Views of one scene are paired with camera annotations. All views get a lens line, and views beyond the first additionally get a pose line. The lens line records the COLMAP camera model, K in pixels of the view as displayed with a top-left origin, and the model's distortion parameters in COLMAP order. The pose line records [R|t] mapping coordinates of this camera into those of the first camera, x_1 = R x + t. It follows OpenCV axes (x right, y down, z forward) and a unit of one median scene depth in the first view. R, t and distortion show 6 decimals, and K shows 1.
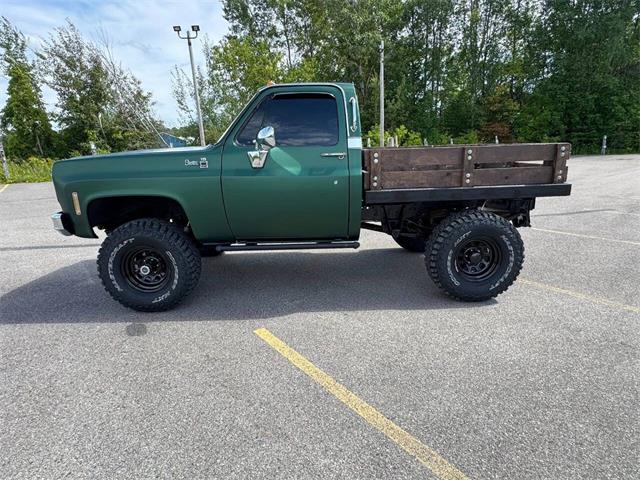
lens RADIAL K [[357.9, 0, 311.5], [0, 357.9, 239.9], [0, 0, 1]] dist [-0.000614, -0.000314]
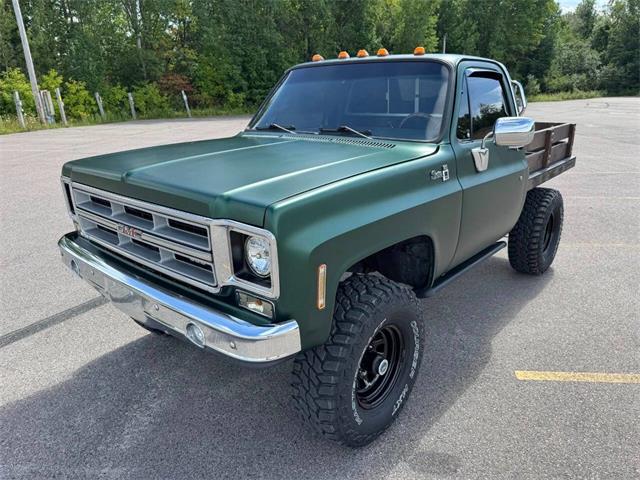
lens RADIAL K [[460.9, 0, 314.1], [0, 460.9, 238.7], [0, 0, 1]] dist [0.056717, -0.072247]
pose [[0.662977, -0.210217, 0.718519, -0.991309], [0.183615, 0.976111, 0.116159, -0.215715], [-0.725773, 0.054920, 0.685738, 0.536711]]
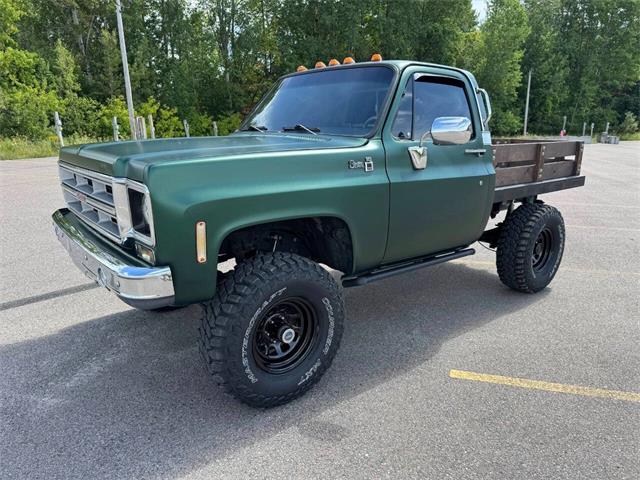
lens RADIAL K [[458.9, 0, 313.1], [0, 458.9, 241.9], [0, 0, 1]] dist [0.055331, -0.063323]
pose [[0.787275, -0.118956, 0.605019, -0.861164], [0.127476, 0.991416, 0.029051, -0.092071], [-0.603281, 0.054254, 0.795681, 0.315823]]
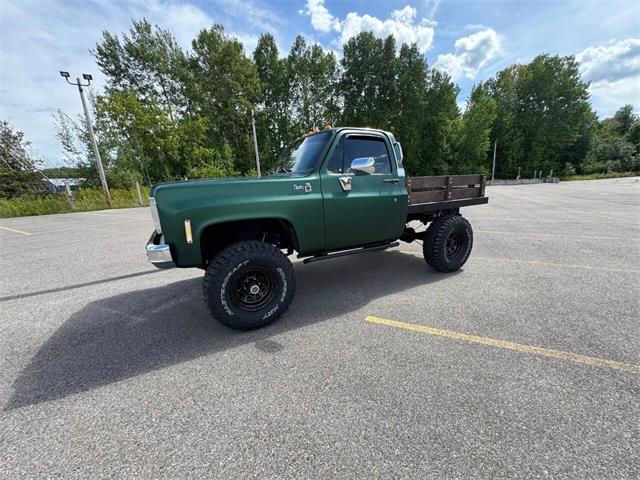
lens RADIAL K [[258.9, 0, 316.0], [0, 258.9, 238.9], [0, 0, 1]] dist [-0.000223, -0.000155]
pose [[0.888458, -0.101441, 0.447608, -0.607109], [0.125361, 0.991820, -0.024054, -0.021654], [-0.441506, 0.077483, 0.893906, 0.217759]]
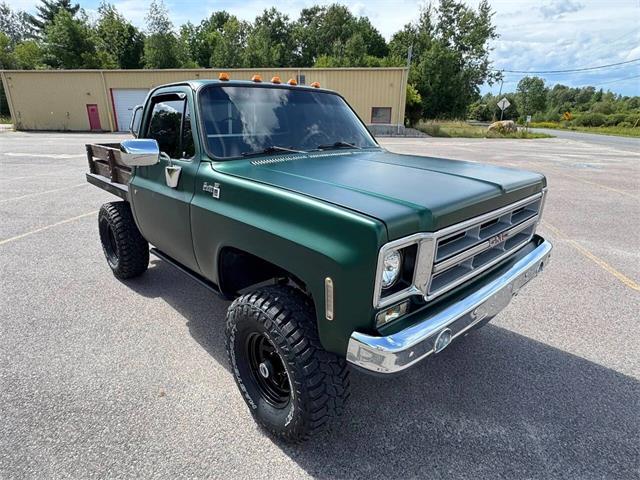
lens RADIAL K [[369.1, 0, 320.5], [0, 369.1, 237.7], [0, 0, 1]] dist [-0.004874, -0.000793]
pose [[-0.683878, -0.203796, 0.700556, -0.895223], [0.207820, 0.866007, 0.454799, -0.519648], [-0.699373, 0.456616, -0.549890, 1.705923]]
